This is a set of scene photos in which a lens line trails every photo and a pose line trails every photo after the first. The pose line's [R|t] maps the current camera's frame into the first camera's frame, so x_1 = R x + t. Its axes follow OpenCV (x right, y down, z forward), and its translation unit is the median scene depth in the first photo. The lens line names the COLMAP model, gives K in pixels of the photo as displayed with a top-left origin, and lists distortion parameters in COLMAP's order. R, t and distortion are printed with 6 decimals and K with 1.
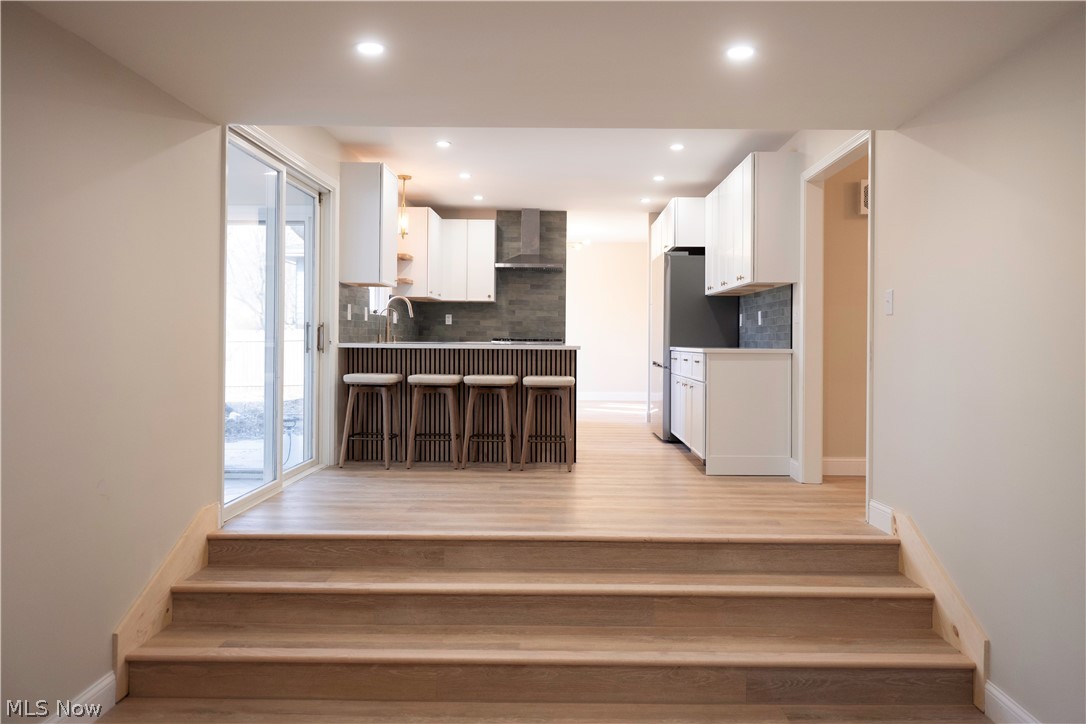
lens RADIAL K [[724.9, 0, 539.0], [0, 724.9, 355.1], [0, 0, 1]] dist [-0.004173, 0.000162]
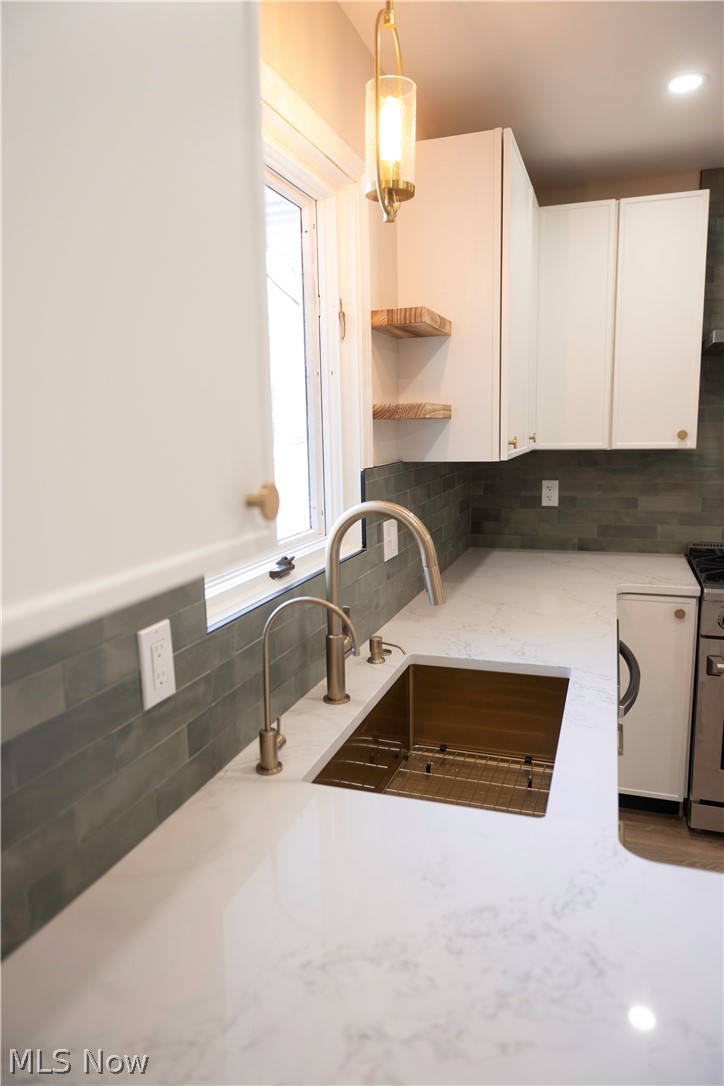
lens RADIAL K [[724.9, 0, 368.9], [0, 724.9, 543.9], [0, 0, 1]] dist [-0.004173, 0.000162]
pose [[0.953797, 0.017377, -0.299948, -0.101707], [0.023060, 0.991147, 0.130749, -0.075512], [0.299564, -0.131625, 0.944953, 0.615133]]
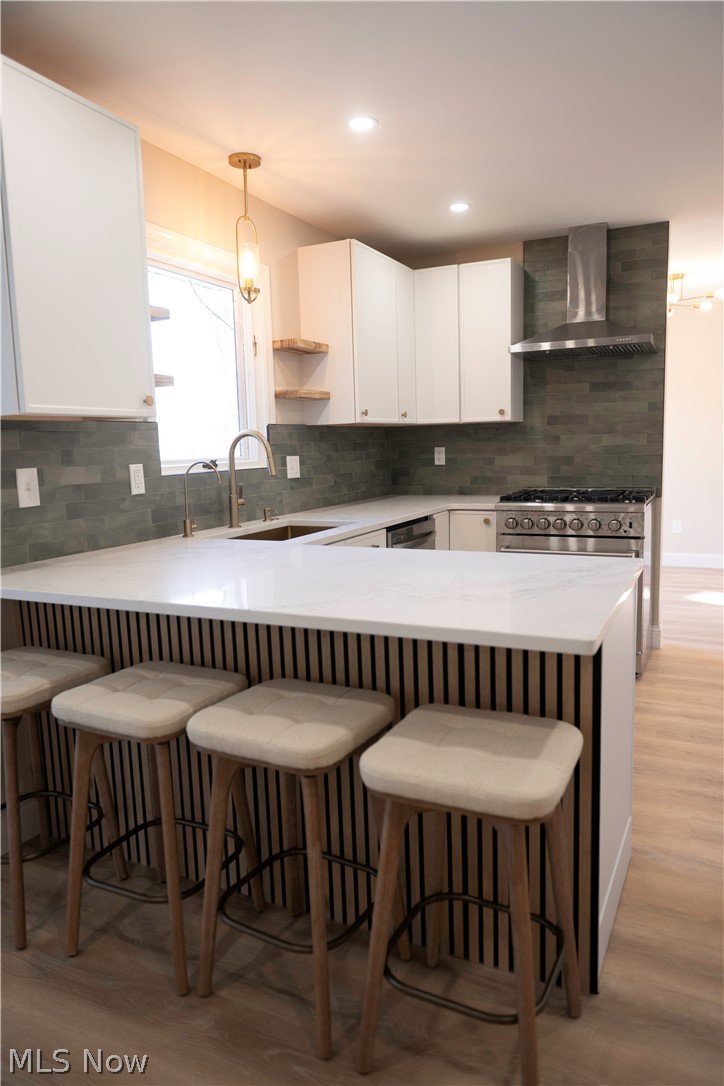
lens RADIAL K [[724.9, 0, 365.3], [0, 724.9, 542.2], [0, 0, 1]] dist [-0.004173, 0.000162]
pose [[0.915804, 0.017761, -0.401233, 0.050011], [0.027270, 0.993966, 0.106242, -0.044509], [0.400699, -0.108239, 0.909794, 0.462146]]
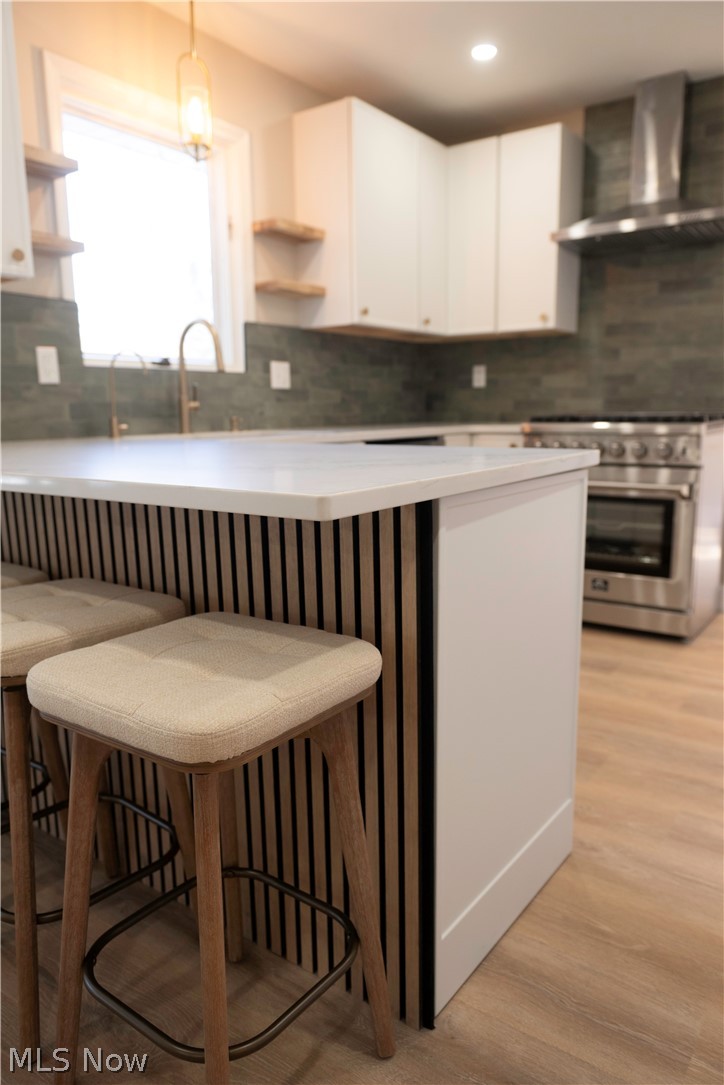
lens RADIAL K [[758.9, 0, 364.1], [0, 758.9, 541.3], [0, 0, 1]] dist [-0.001057, -0.001478]
pose [[0.840539, 0.075007, -0.536534, 0.090044], [0.007194, 0.988737, 0.149494, -0.017074], [0.541704, -0.129515, 0.830532, 0.532461]]
